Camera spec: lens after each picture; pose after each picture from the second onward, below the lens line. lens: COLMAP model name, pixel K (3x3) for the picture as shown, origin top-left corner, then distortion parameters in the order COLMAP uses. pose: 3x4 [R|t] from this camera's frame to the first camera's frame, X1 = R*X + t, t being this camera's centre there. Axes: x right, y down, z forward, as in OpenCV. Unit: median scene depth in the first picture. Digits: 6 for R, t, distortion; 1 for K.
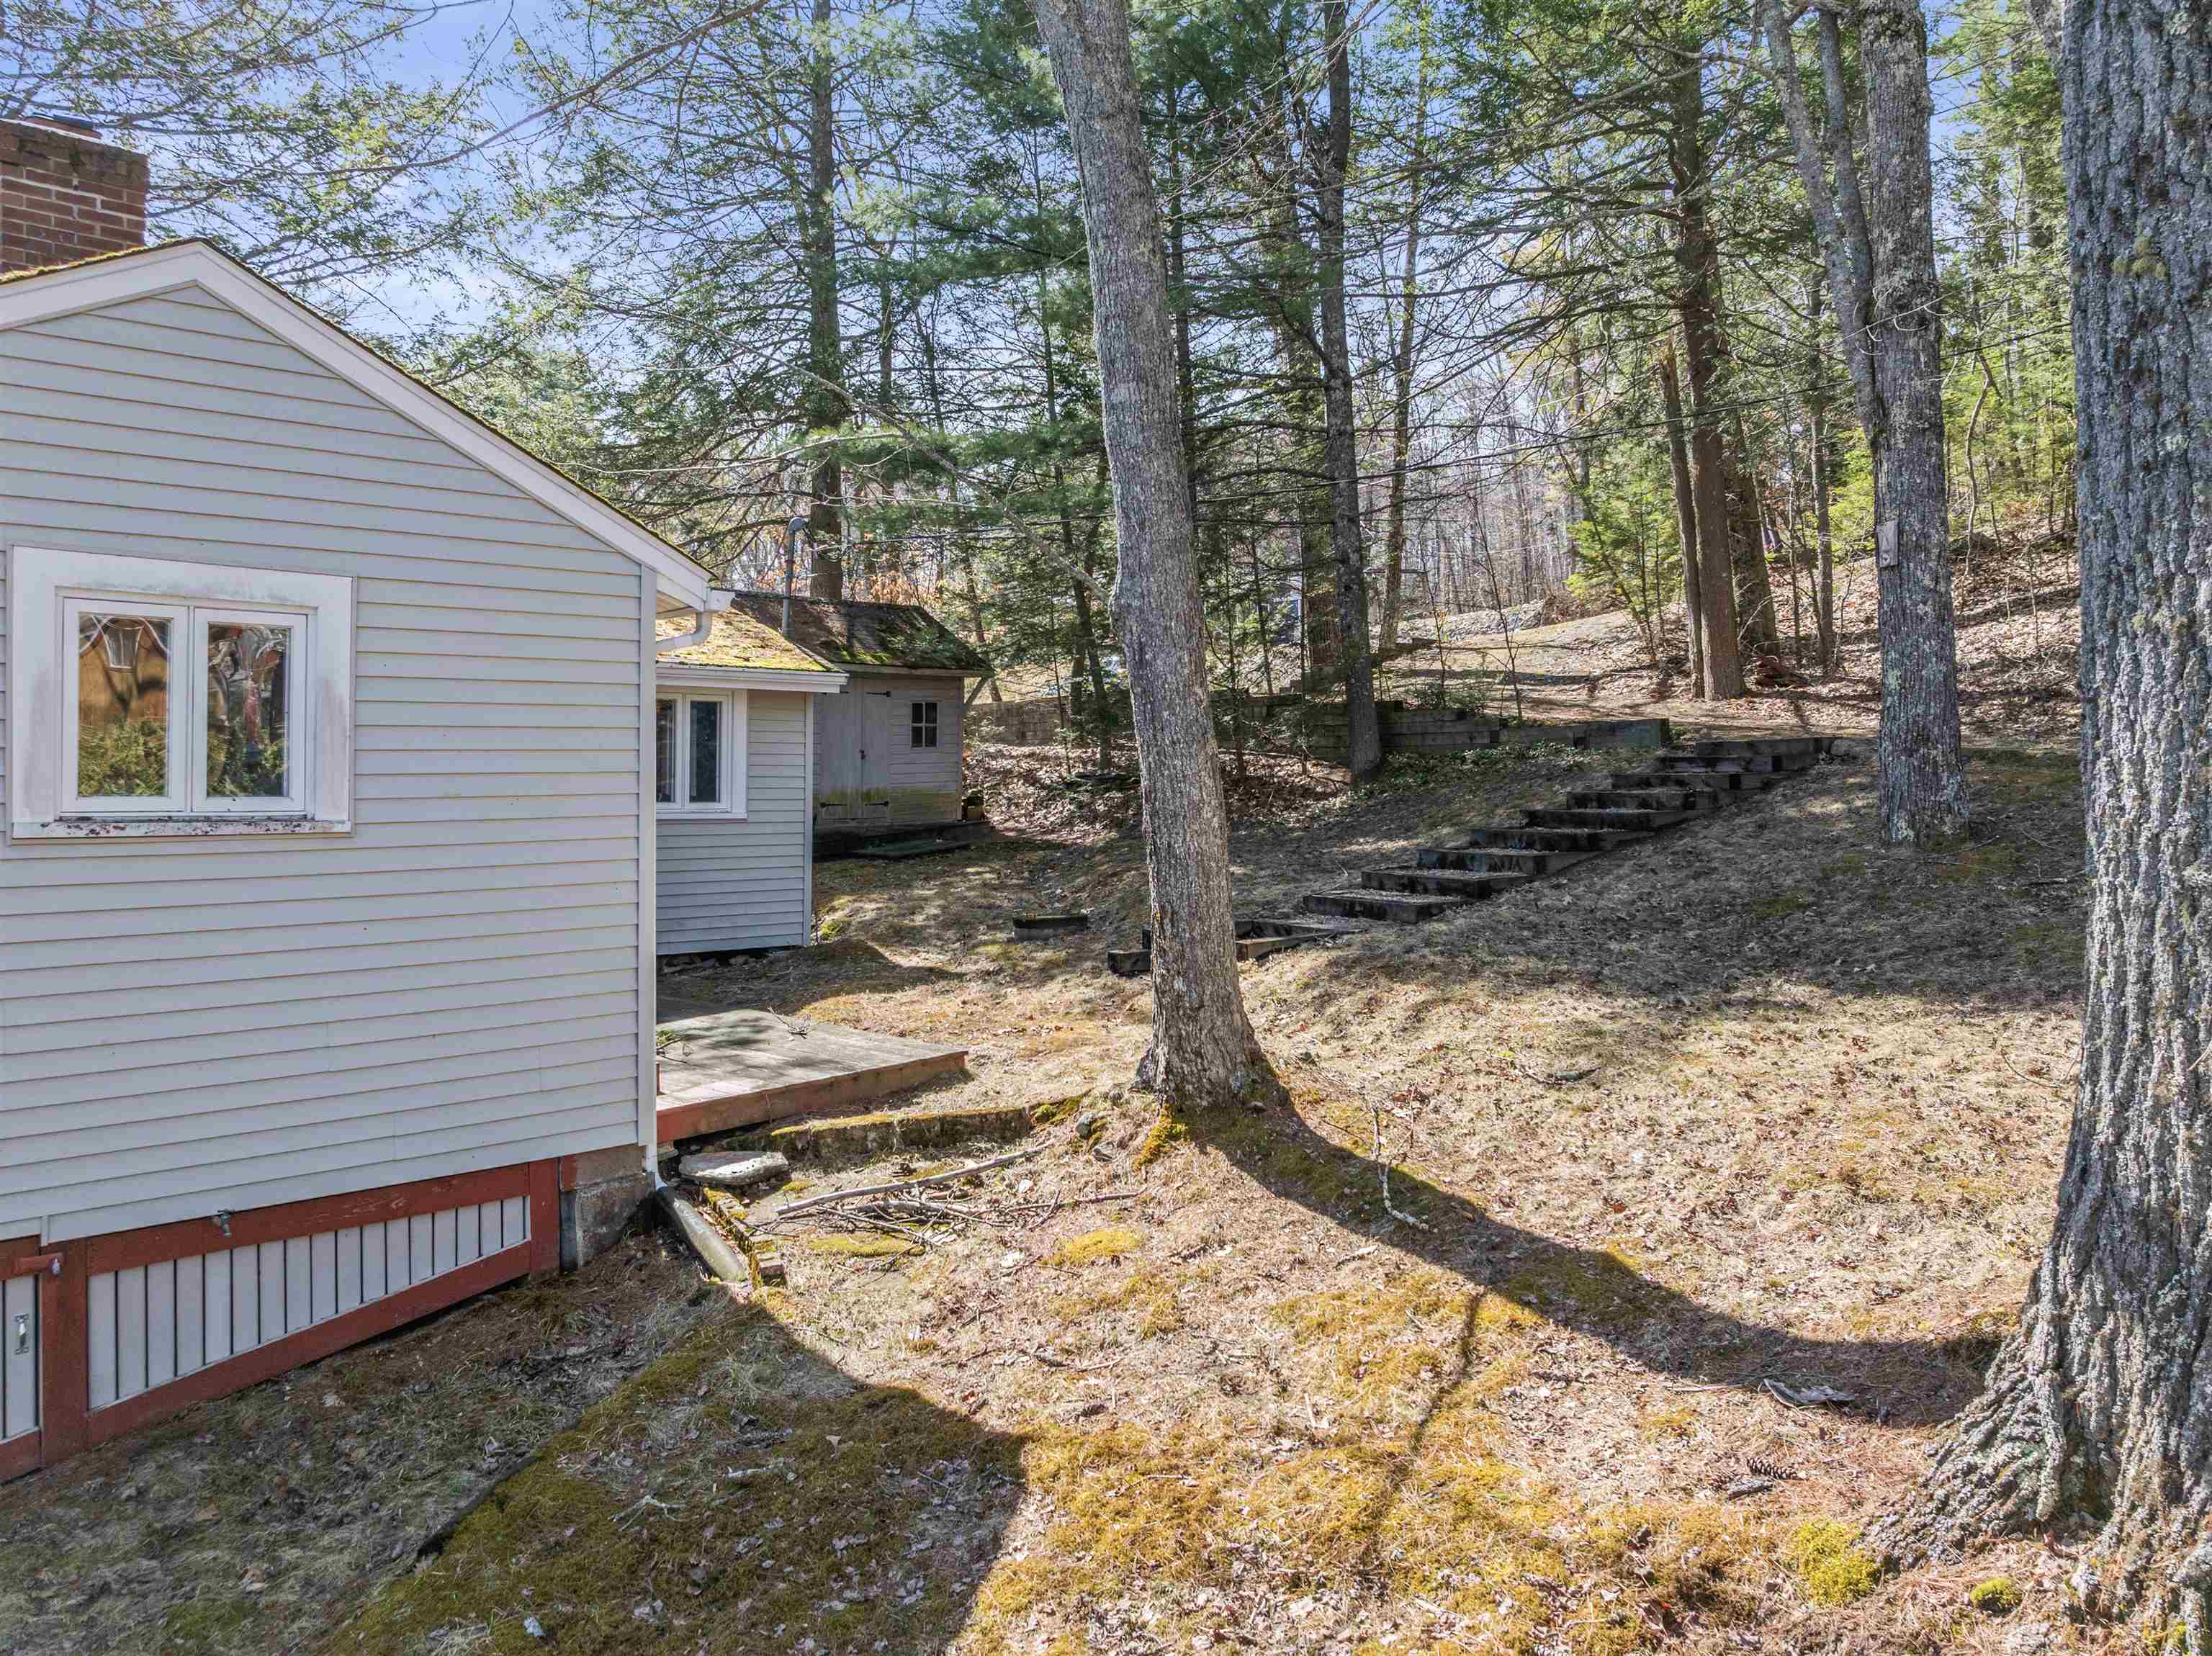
lens RADIAL K [[1651.1, 0, 1101.5], [0, 1651.1, 814.2], [0, 0, 1]] dist [-0.023953, -0.039519]
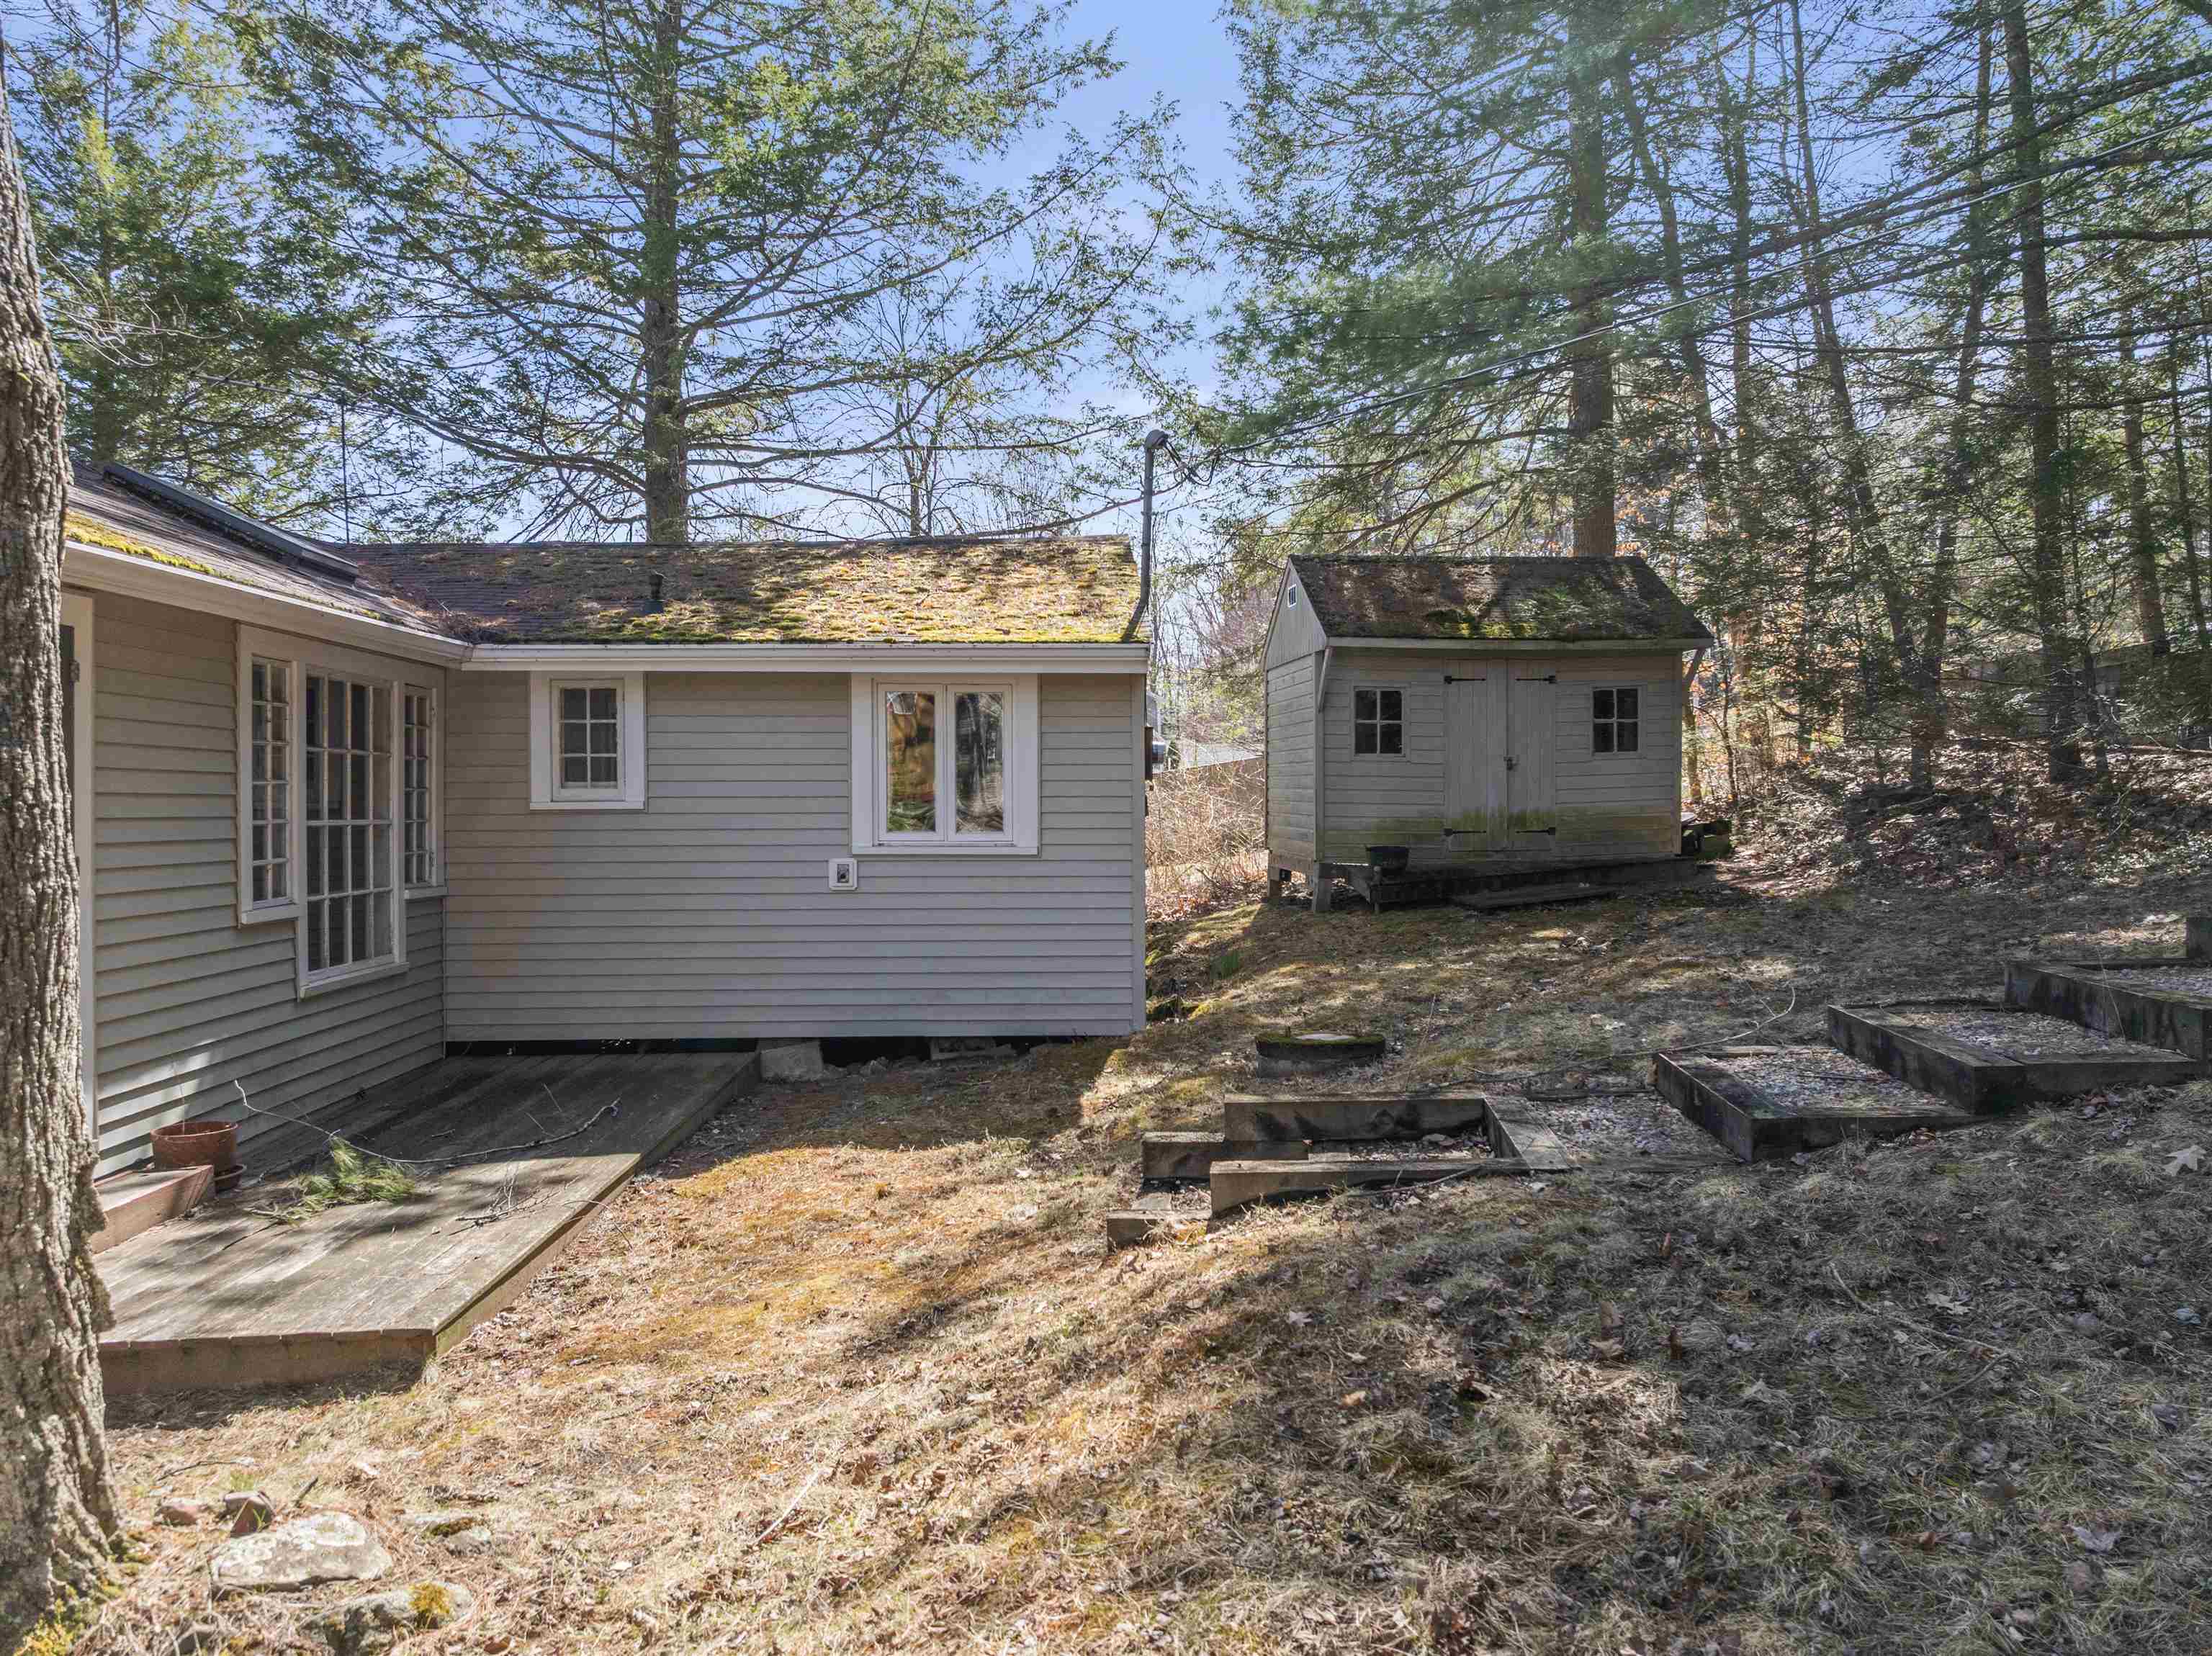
lens RADIAL K [[1627.3, 0, 1139.4], [0, 1627.3, 816.5], [0, 0, 1]] dist [-0.065097, 0.044807]
pose [[0.760046, 0.006718, -0.649834, 0.312962], [-0.011107, 0.999935, -0.002653, -0.014218], [0.649774, 0.009234, 0.760071, 0.552537]]
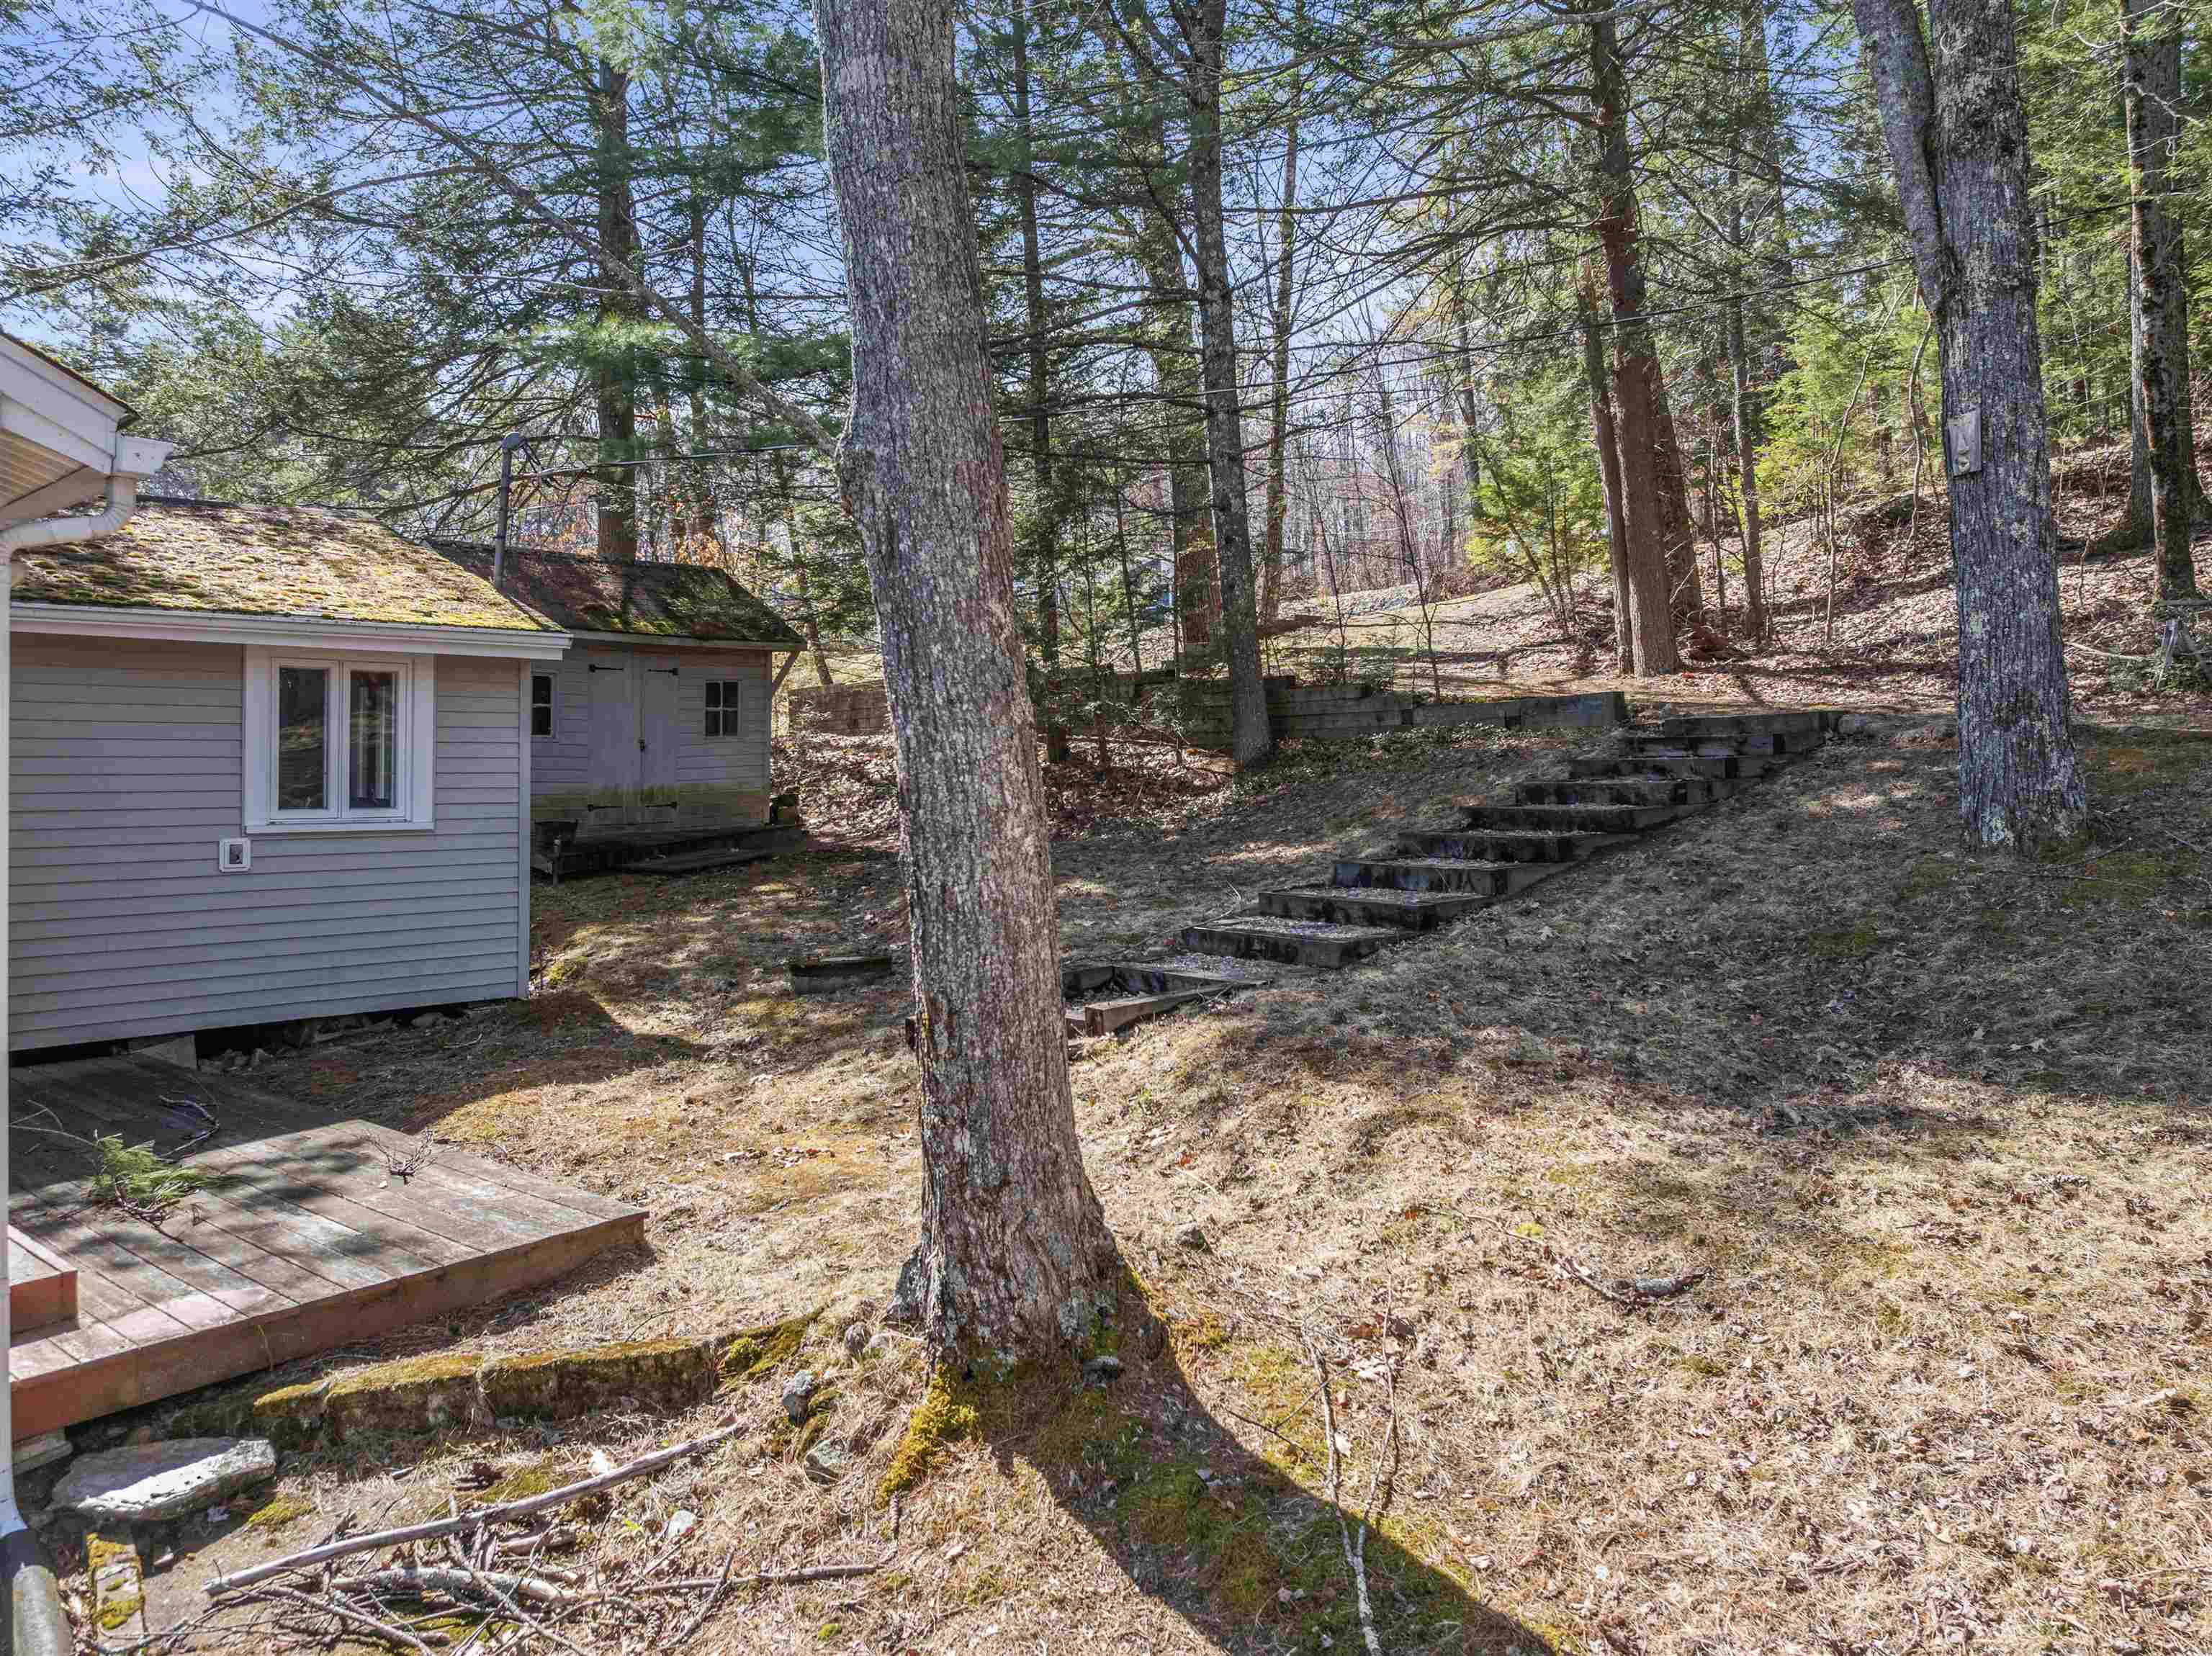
lens RADIAL K [[1651.1, 0, 1101.5], [0, 1651.1, 814.2], [0, 0, 1]] dist [-0.023953, -0.039519]
pose [[0.997019, -0.010810, 0.076395, 0.030788], [0.010546, 0.999937, 0.003850, -0.004346], [-0.076432, -0.003033, 0.997070, 0.267763]]
